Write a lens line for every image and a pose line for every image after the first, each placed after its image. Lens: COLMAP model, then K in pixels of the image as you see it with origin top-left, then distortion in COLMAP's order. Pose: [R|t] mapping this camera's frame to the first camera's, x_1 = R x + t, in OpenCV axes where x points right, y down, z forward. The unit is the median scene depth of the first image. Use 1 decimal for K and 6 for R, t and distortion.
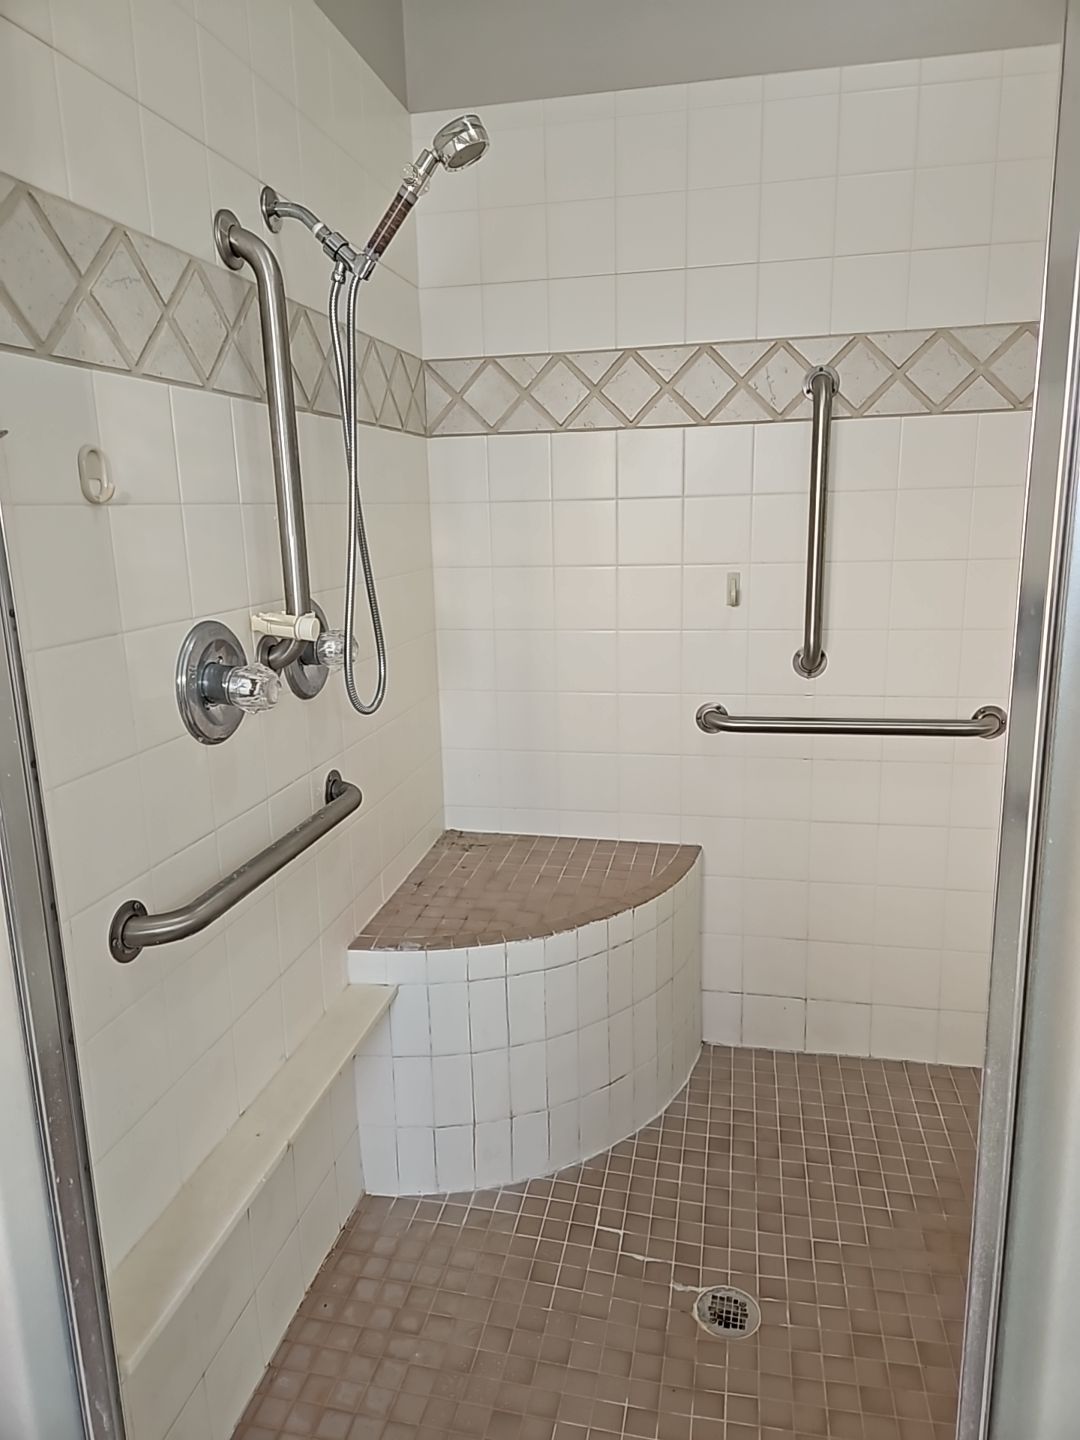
lens RADIAL K [[953.8, 0, 550.5], [0, 953.8, 710.6], [0, 0, 1]] dist [0.048388, -0.014088]
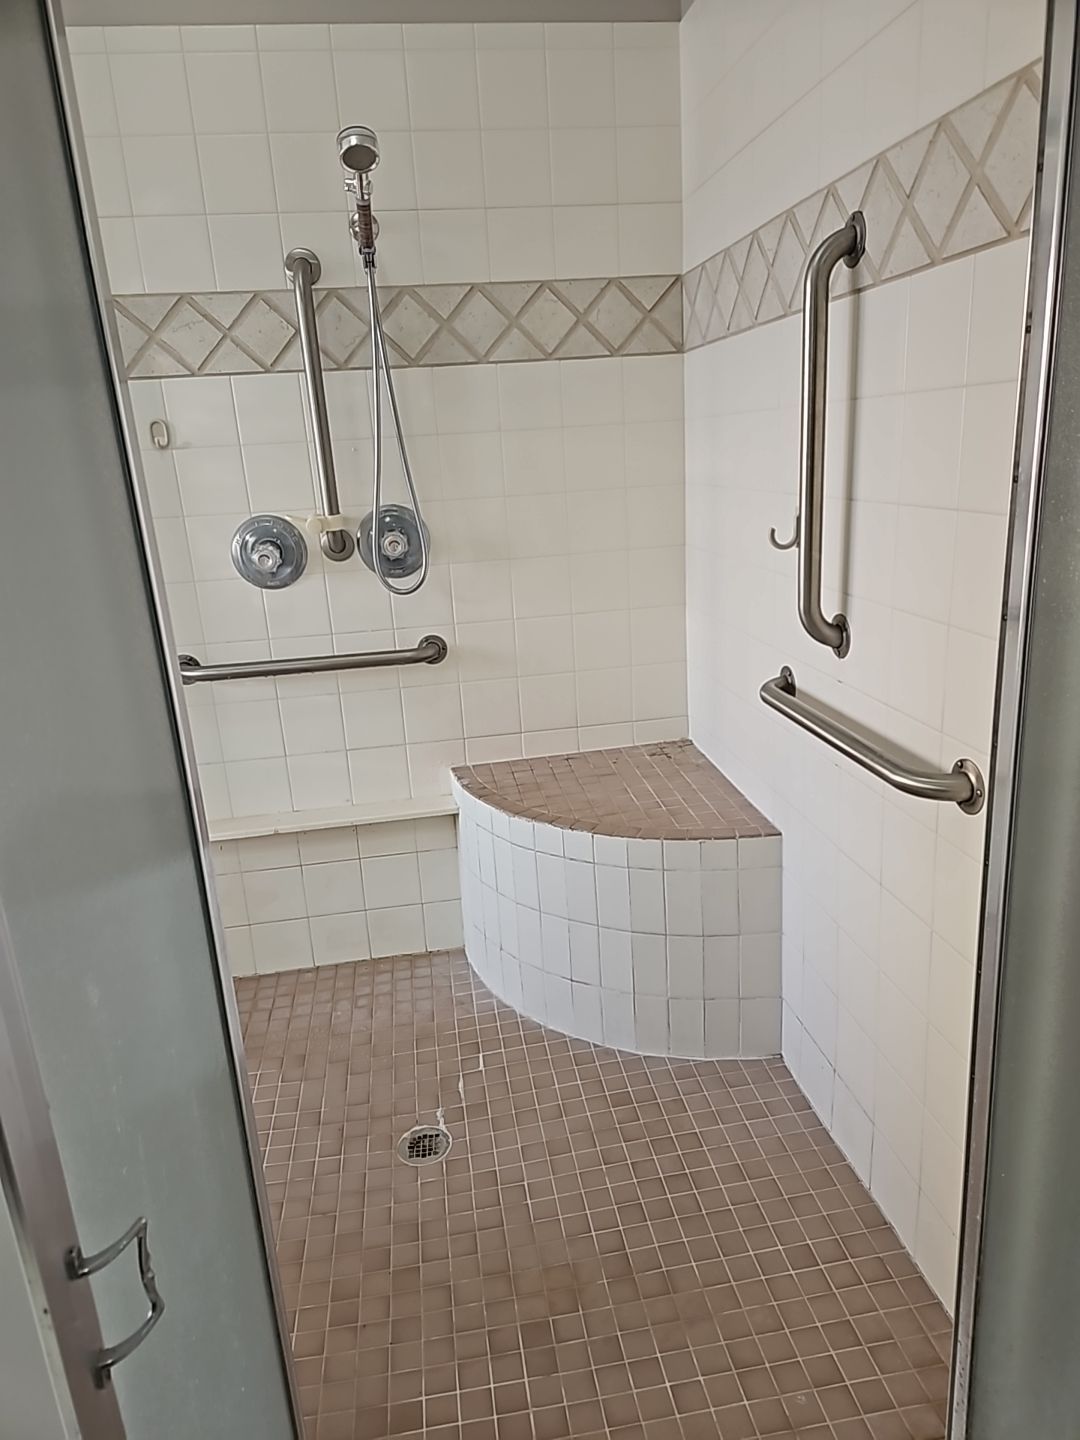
lens RADIAL K [[953.8, 0, 547.0], [0, 953.8, 724.8], [0, 0, 1]] dist [0.048388, -0.014088]
pose [[0.345542, 0.271134, -0.898380, 1.087586], [-0.146738, 0.961185, 0.233649, -0.156739], [0.926859, 0.051091, 0.371916, 0.644249]]
